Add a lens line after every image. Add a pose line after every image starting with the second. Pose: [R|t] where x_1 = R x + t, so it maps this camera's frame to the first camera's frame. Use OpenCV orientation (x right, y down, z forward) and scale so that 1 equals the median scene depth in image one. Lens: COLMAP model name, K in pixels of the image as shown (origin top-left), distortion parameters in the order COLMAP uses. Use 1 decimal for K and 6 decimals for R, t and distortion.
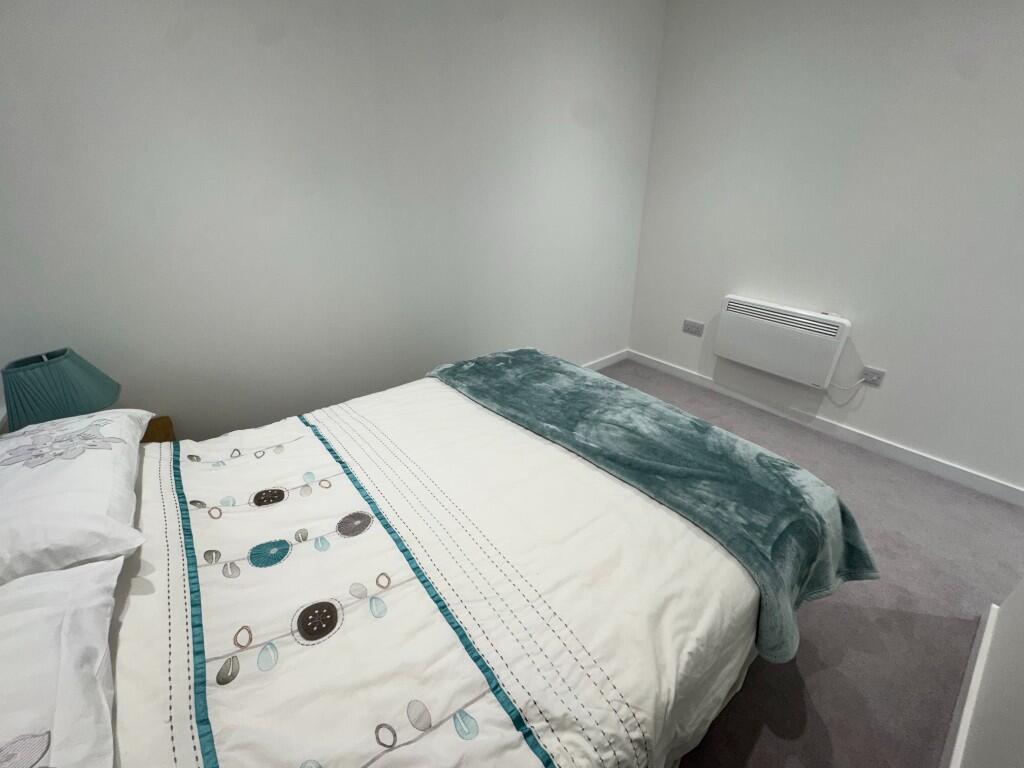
lens RADIAL K [[404.8, 0, 512.0], [0, 404.8, 384.0], [0, 0, 1]] dist [-0.003709, 0.000072]
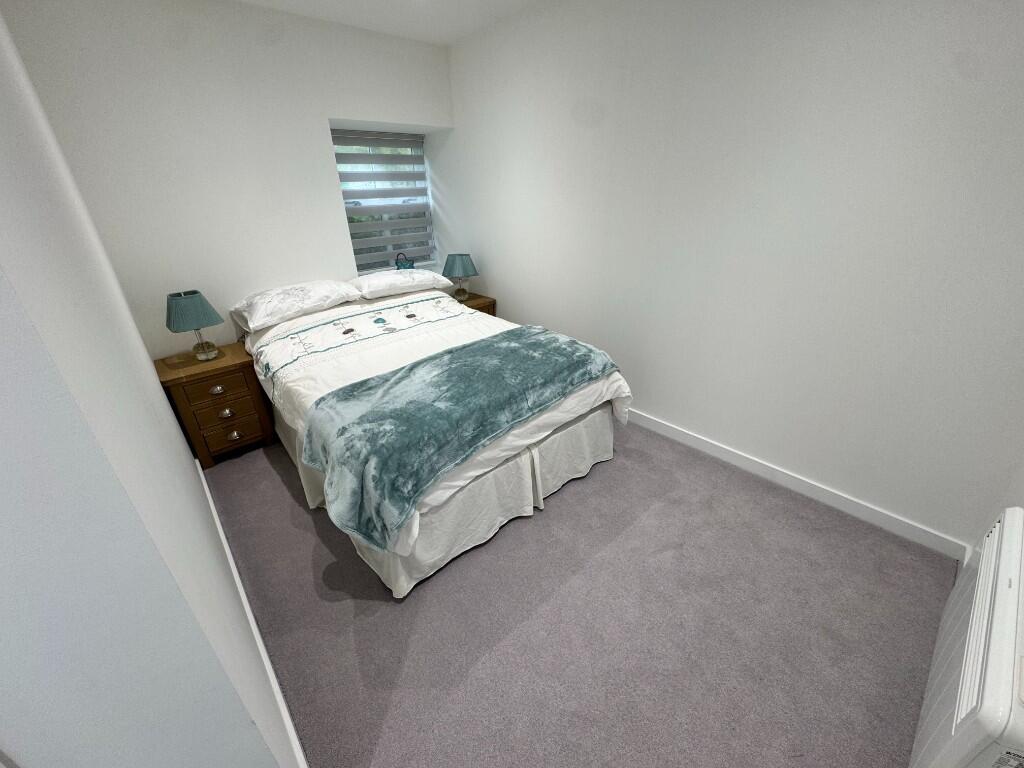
lens RADIAL K [[414.0, 0, 512.0], [0, 414.0, 384.0], [0, 0, 1]] dist [-0.012187, -0.000144]
pose [[0.079246, 0.446716, -0.891159, 1.888182], [-0.438684, 0.818382, 0.371225, -0.593821], [0.895141, 0.361519, 0.260820, 1.016010]]
